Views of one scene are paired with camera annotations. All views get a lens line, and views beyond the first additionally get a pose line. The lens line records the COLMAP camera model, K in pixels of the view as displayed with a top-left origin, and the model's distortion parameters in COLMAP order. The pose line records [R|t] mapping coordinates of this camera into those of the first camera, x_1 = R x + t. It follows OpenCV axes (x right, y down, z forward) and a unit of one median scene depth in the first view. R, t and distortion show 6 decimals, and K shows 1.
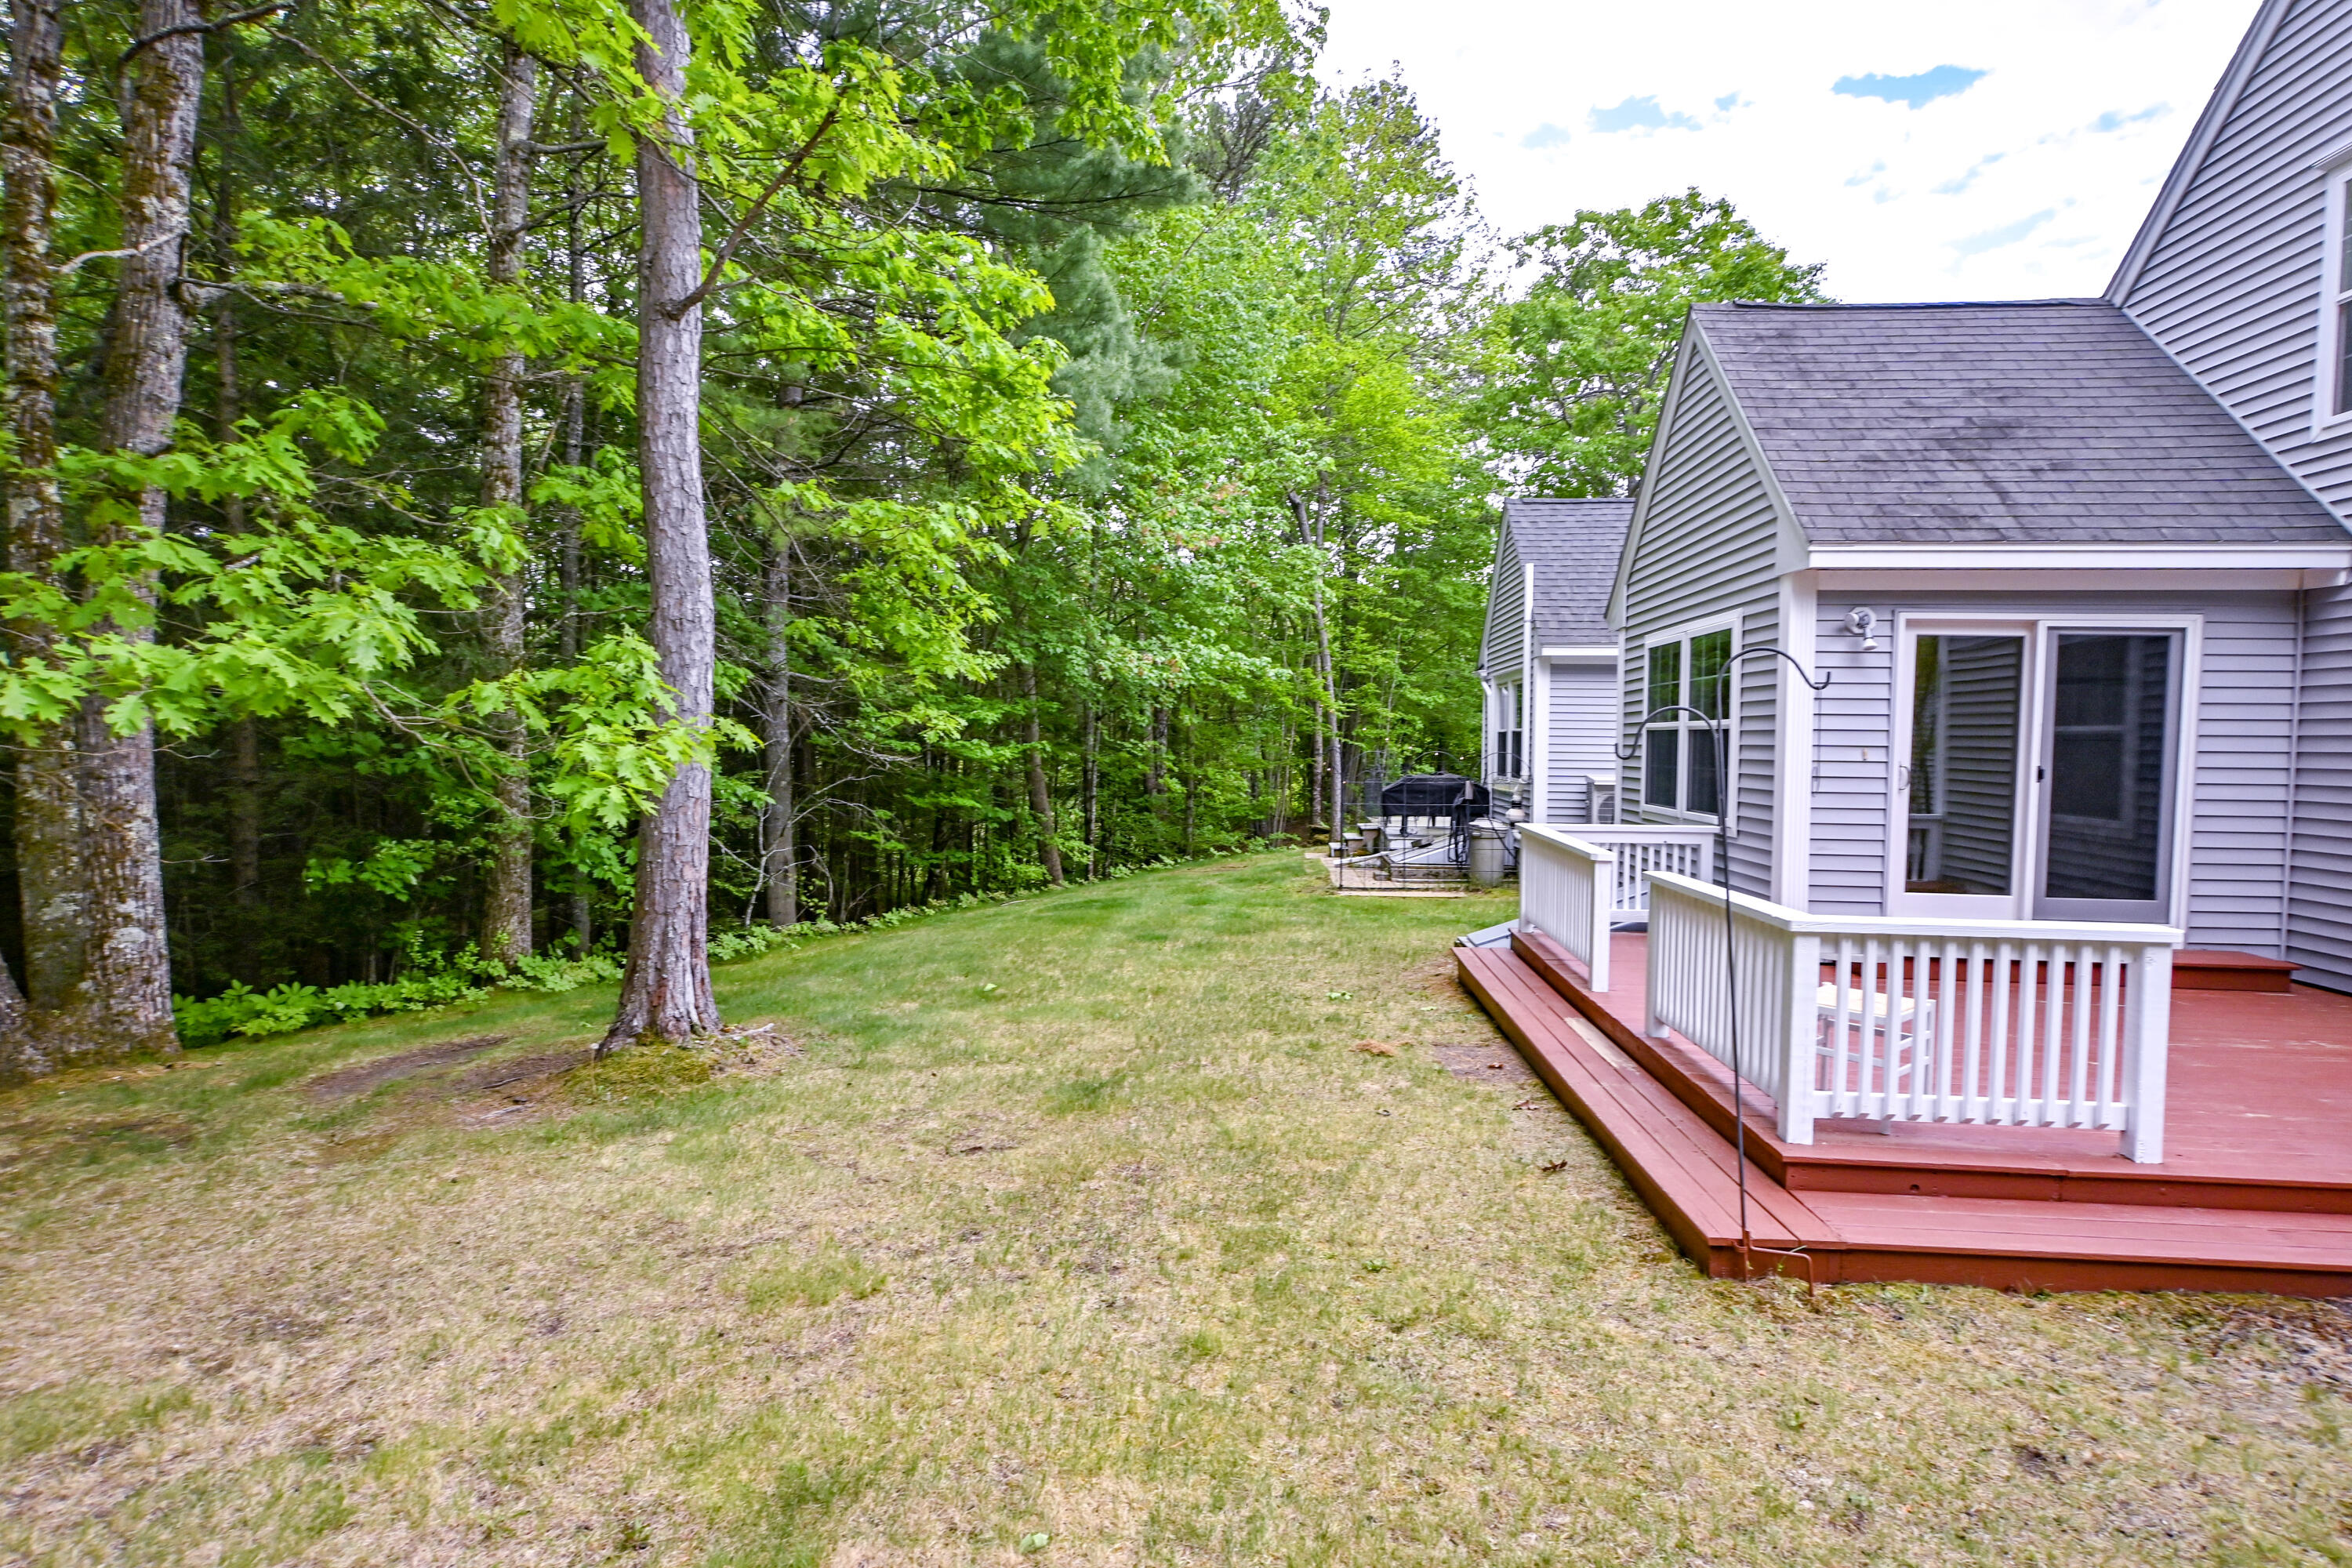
lens RADIAL K [[1159.2, 0, 1170.3], [0, 1159.2, 785.5], [0, 0, 1]] dist [-0.001044, 0.000472]
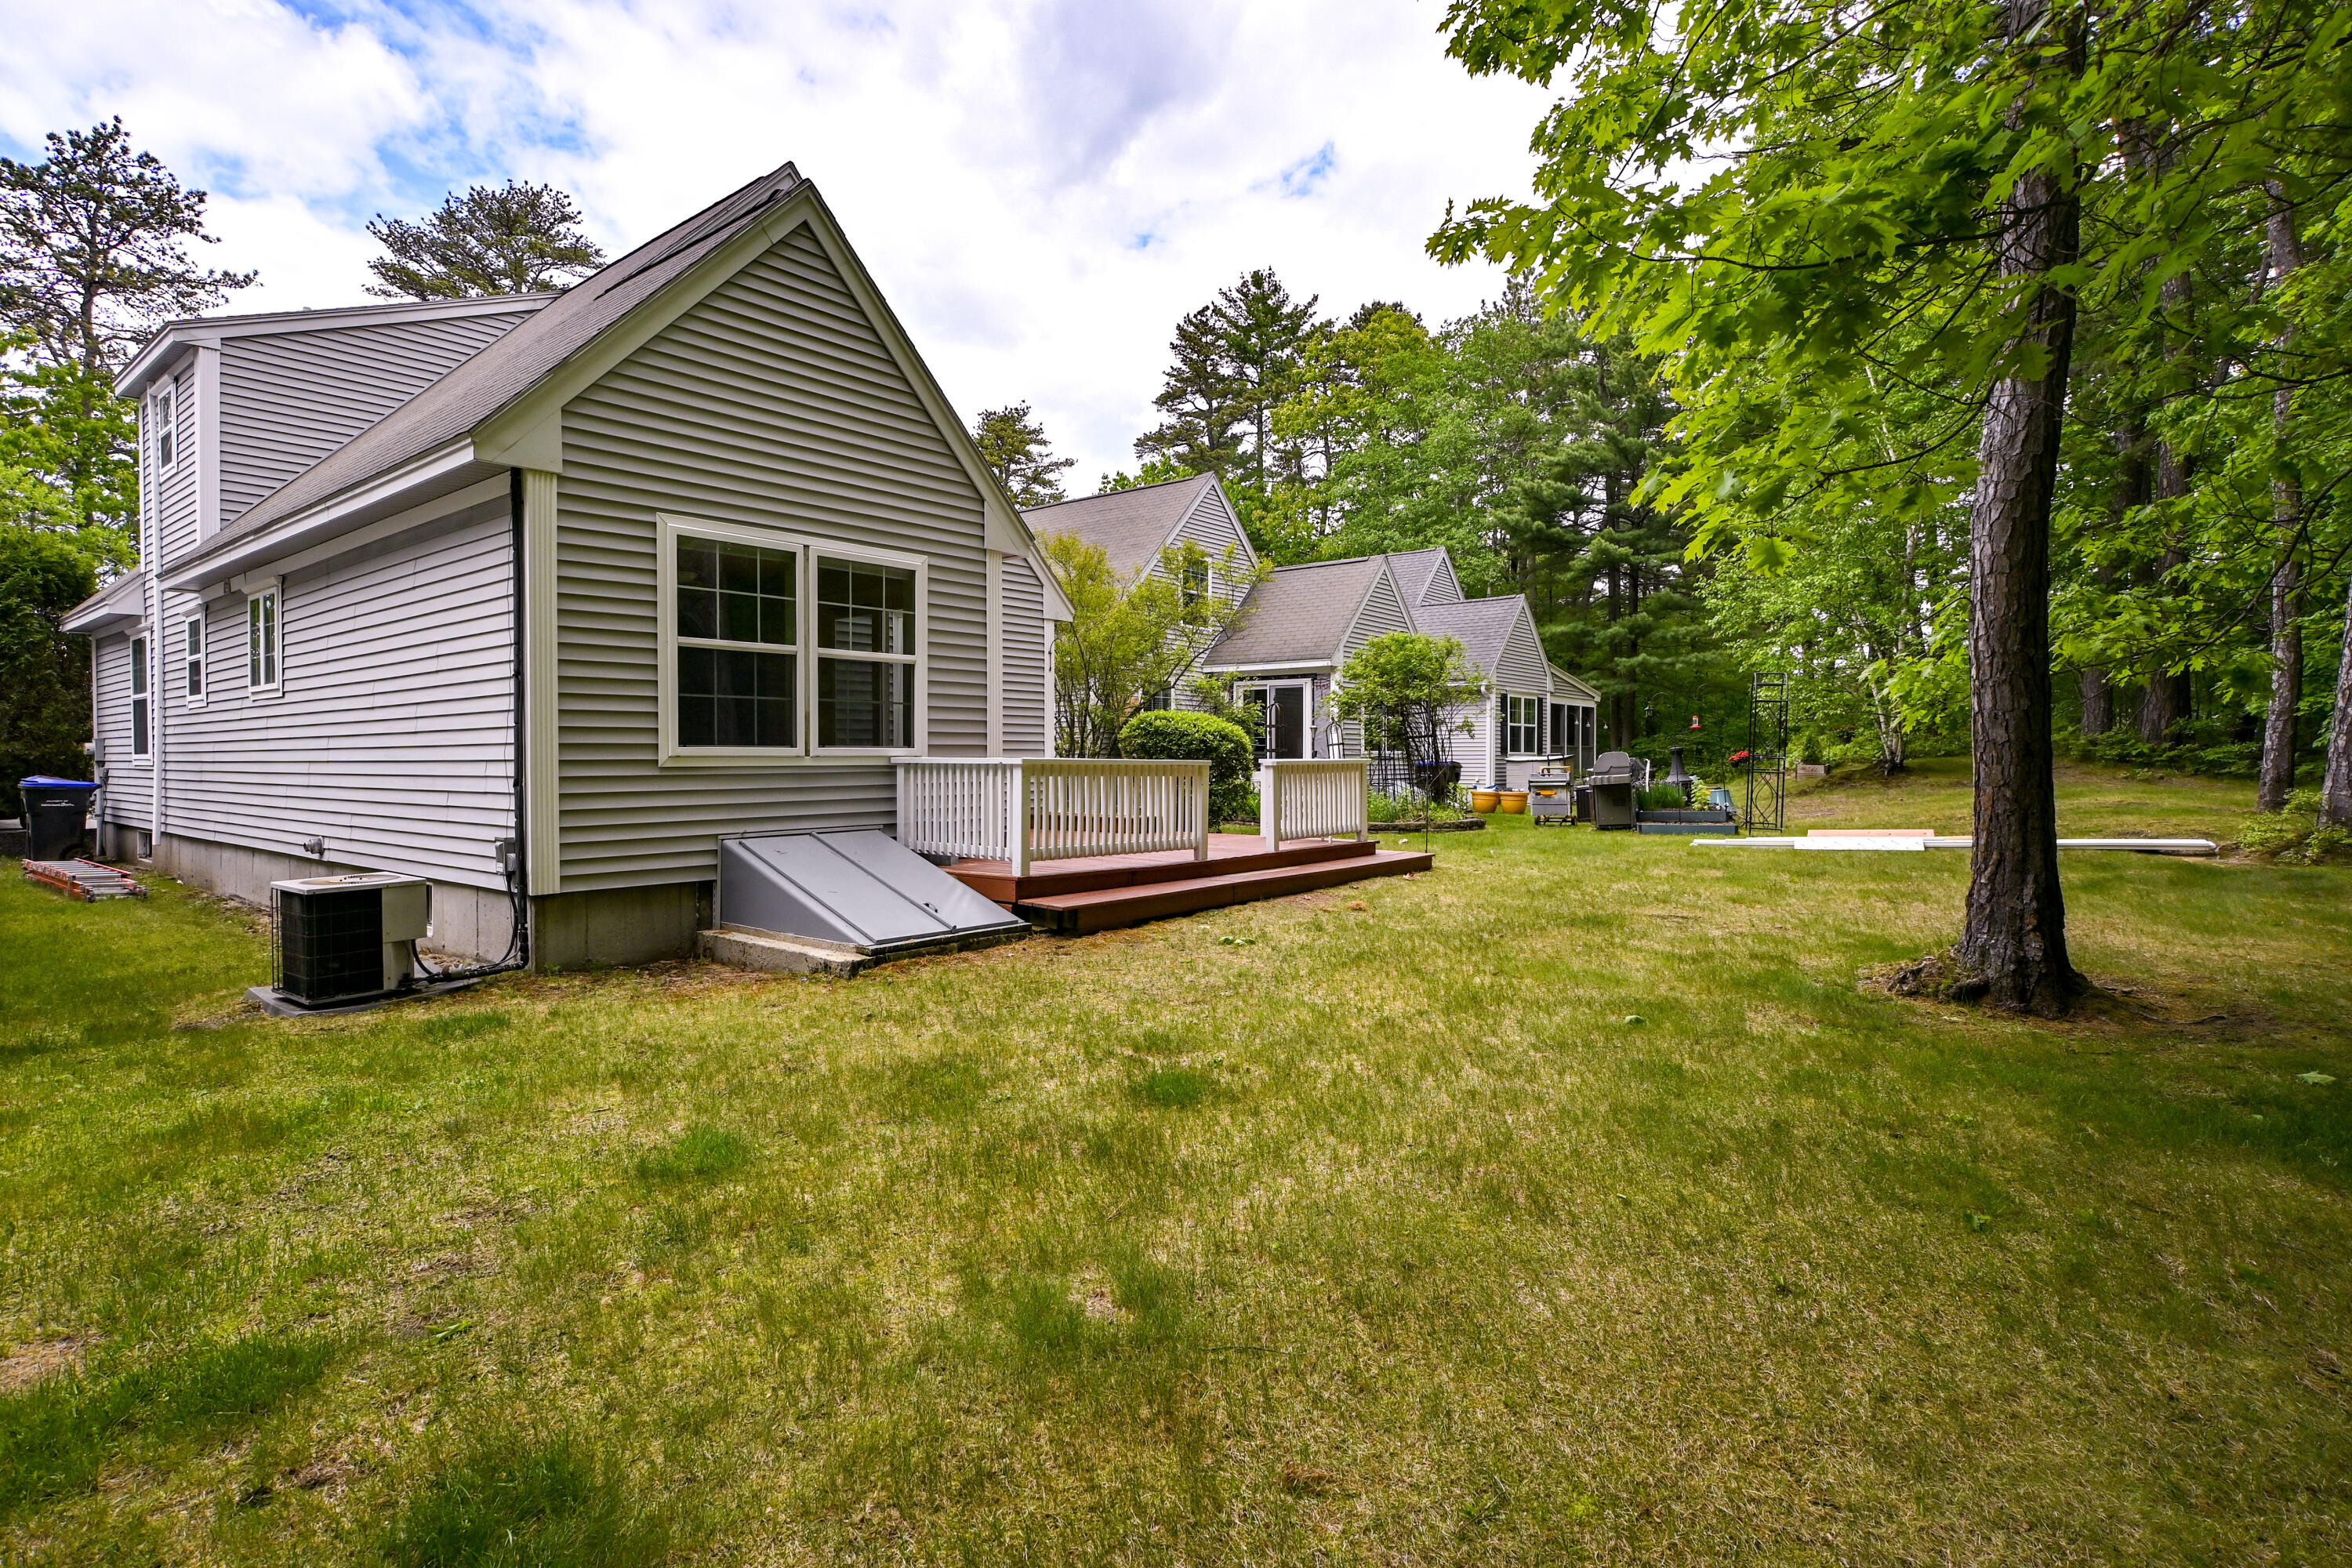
lens RADIAL K [[1159.2, 0, 1170.3], [0, 1159.2, 785.5], [0, 0, 1]] dist [-0.001044, 0.000472]
pose [[-0.824539, -0.026750, 0.565172, -0.266542], [0.013398, 0.997679, 0.066769, -0.005110], [-0.565646, 0.062626, -0.822266, 1.453075]]
